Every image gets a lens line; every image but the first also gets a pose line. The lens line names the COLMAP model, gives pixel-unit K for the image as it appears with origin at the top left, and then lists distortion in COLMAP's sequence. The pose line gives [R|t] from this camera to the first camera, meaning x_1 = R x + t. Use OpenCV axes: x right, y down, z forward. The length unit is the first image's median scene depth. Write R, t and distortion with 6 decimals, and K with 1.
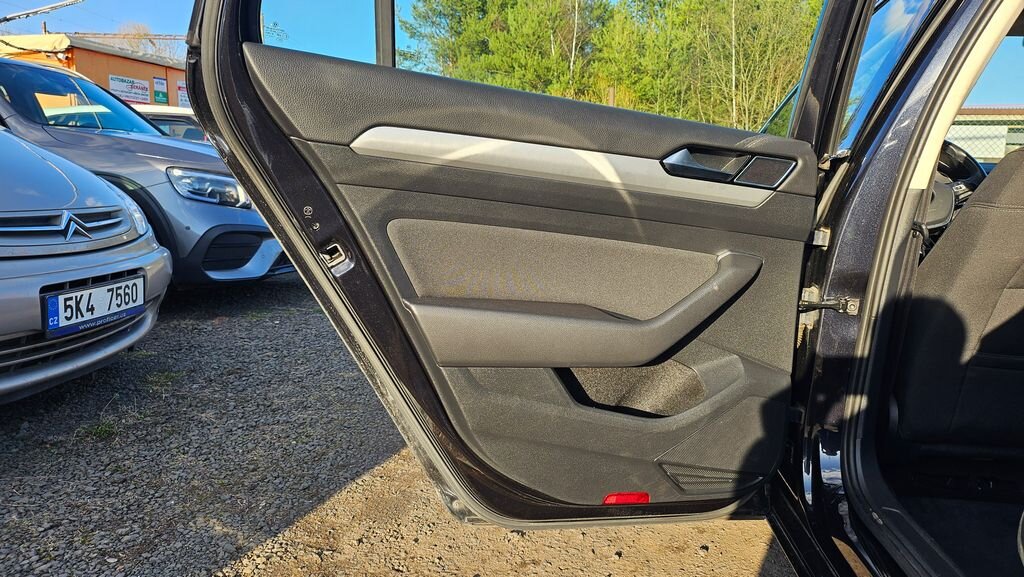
lens RADIAL K [[717.7, 0, 508.4], [0, 717.7, 289.4], [0, 0, 1]] dist [0.081001, -0.086050]
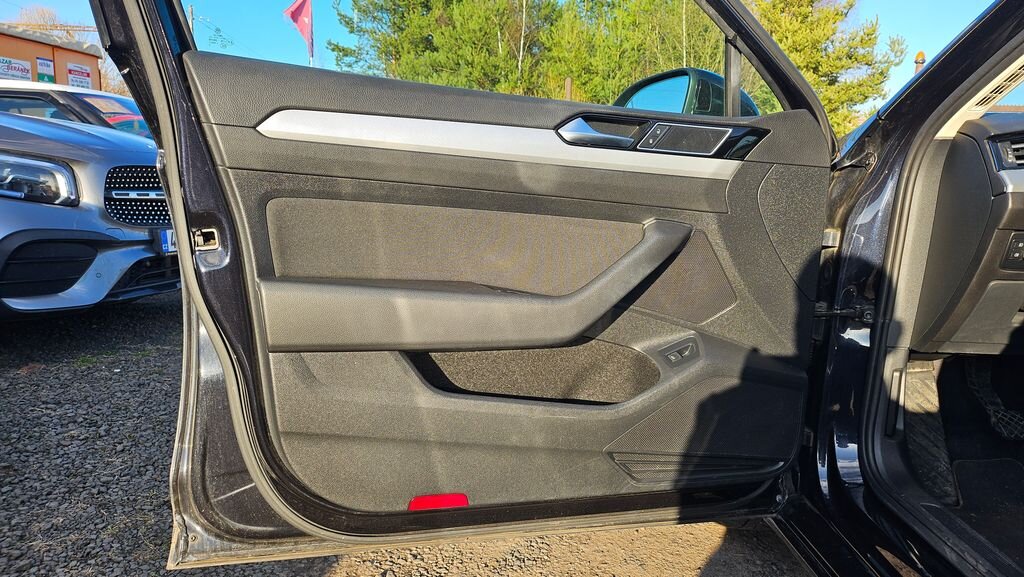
lens RADIAL K [[717.7, 0, 508.4], [0, 717.7, 289.4], [0, 0, 1]] dist [0.081001, -0.086050]
pose [[0.997338, -0.005585, 0.072698, 0.000485], [0.006082, 0.999960, -0.006619, -0.004189], [-0.072658, 0.007043, 0.997332, 0.045586]]
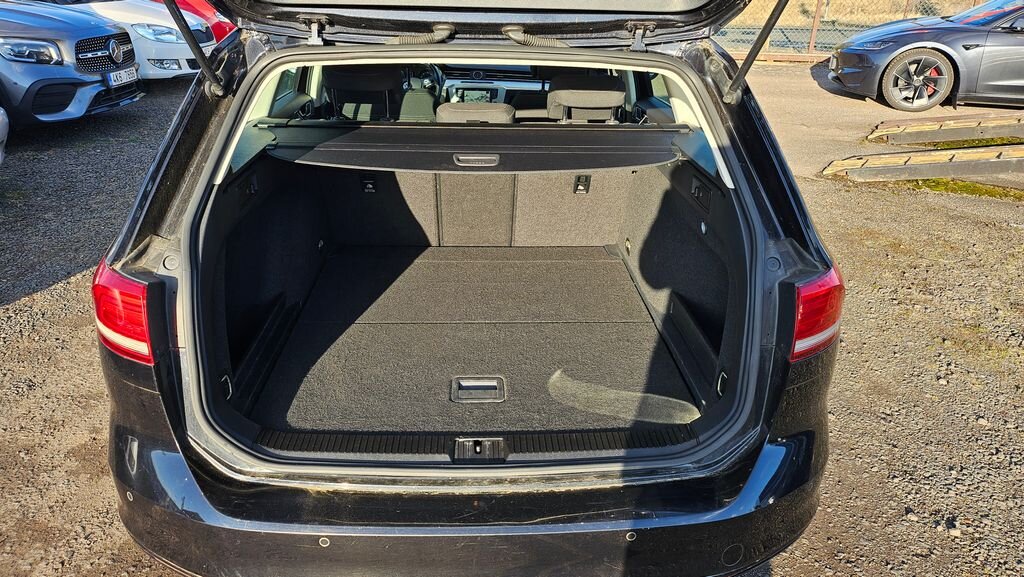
lens RADIAL K [[731.1, 0, 485.8], [0, 731.1, 276.1], [0, 0, 1]] dist [0.022464, -0.000318]
pose [[0.992414, -0.058181, 0.108302, 0.039964], [0.029305, 0.967488, 0.251213, -0.008863], [-0.119397, -0.246133, 0.961854, -0.079816]]
